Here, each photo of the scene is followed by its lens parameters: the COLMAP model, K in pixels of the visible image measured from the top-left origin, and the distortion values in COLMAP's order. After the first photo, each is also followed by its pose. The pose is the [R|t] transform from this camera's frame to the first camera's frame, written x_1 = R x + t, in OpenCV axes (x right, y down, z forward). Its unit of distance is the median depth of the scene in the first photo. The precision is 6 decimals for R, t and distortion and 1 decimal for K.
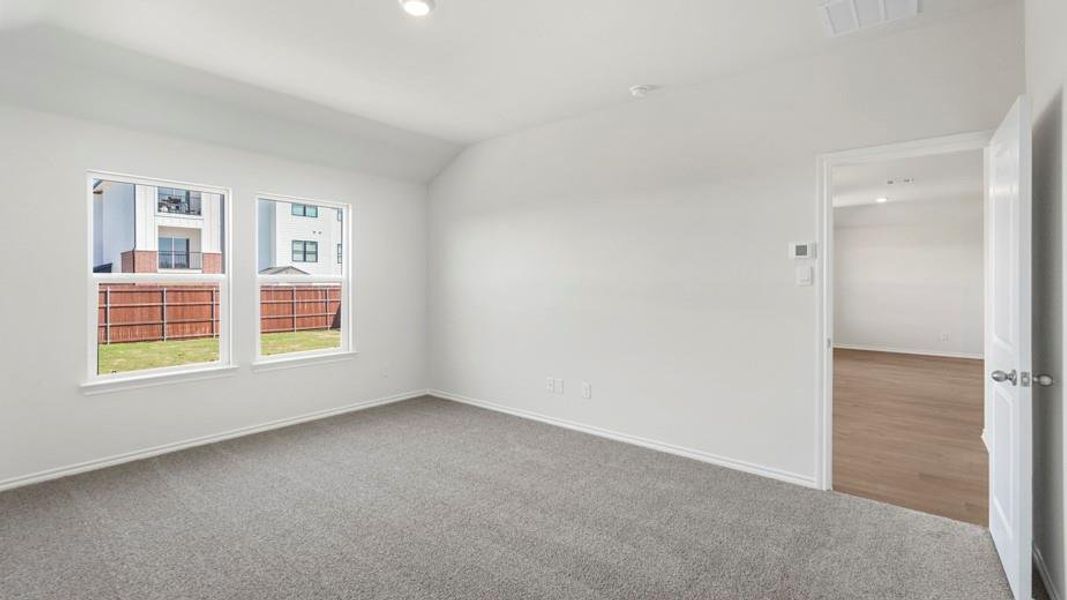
lens RADIAL K [[474.0, 0, 530.5], [0, 474.0, 304.6], [0, 0, 1]] dist [-0.003393, 0.000134]
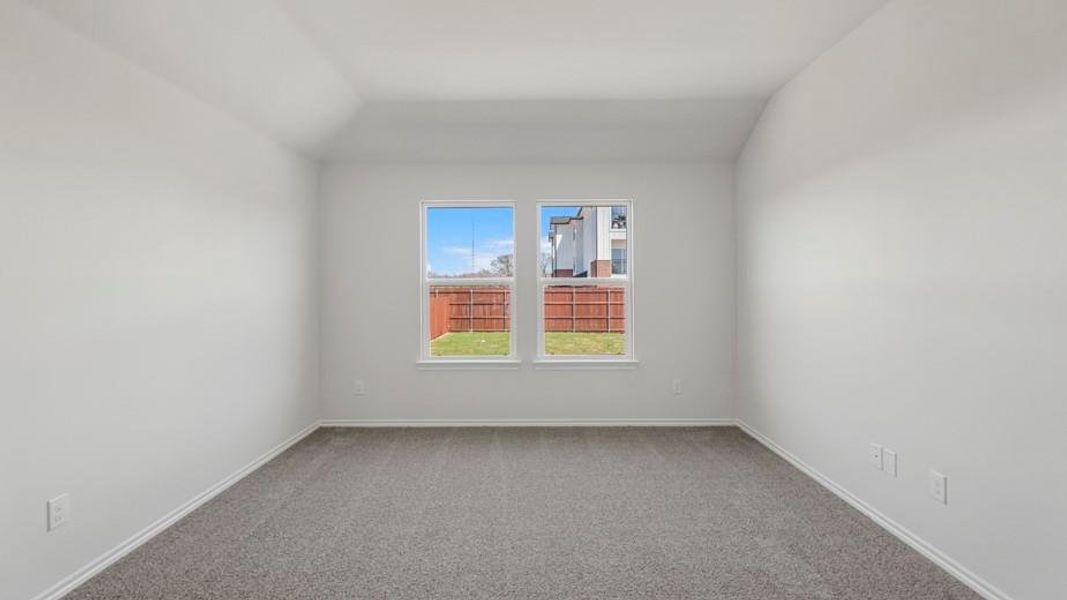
lens RADIAL K [[474.0, 0, 535.9], [0, 474.0, 292.9], [0, 0, 1]] dist [-0.003393, 0.000134]
pose [[0.635061, 0.008374, -0.772416, 0.193976], [-0.031145, 0.999406, -0.014772, -0.009825], [0.771834, 0.033438, 0.634945, 0.254398]]
